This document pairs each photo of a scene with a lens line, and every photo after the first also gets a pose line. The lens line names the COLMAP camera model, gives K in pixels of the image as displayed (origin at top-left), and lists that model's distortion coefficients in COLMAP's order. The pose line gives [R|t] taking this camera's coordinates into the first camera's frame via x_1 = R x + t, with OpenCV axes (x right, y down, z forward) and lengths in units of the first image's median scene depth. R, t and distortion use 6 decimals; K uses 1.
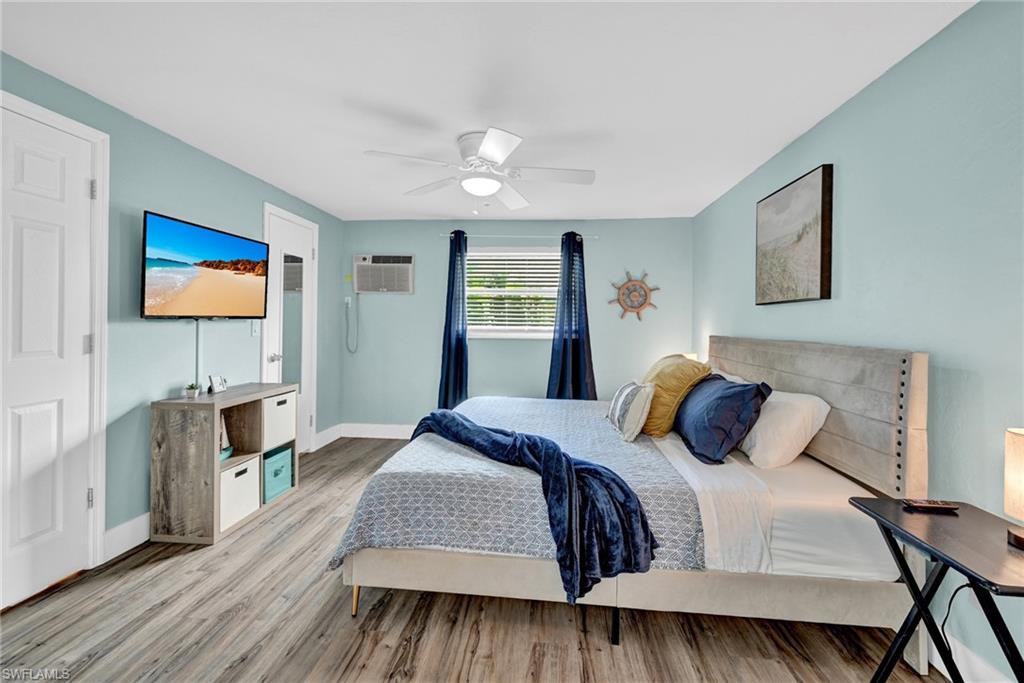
lens RADIAL K [[428.4, 0, 511.1], [0, 428.4, 334.4], [0, 0, 1]] dist [0.000122, 0.000313]
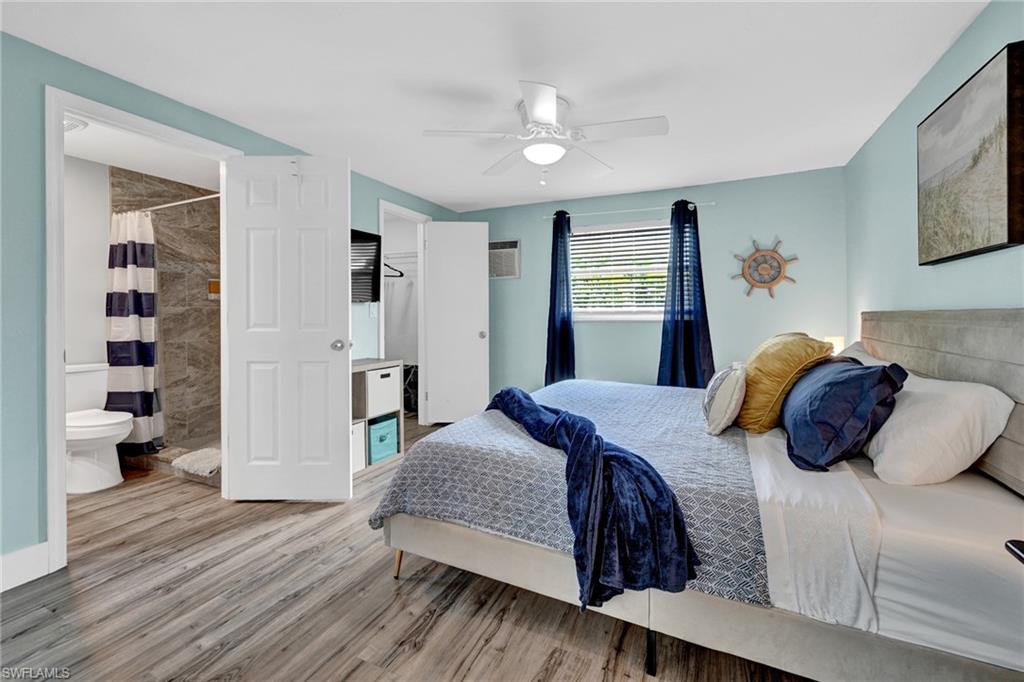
lens RADIAL K [[418.9, 0, 529.5], [0, 418.9, 324.1], [0, 0, 1]] dist [0.000971, -0.000112]
pose [[0.941490, -0.006296, -0.336981, 0.253474], [0.002871, 0.999939, -0.010659, 0.051997], [0.337028, 0.009068, 0.941451, 0.136836]]
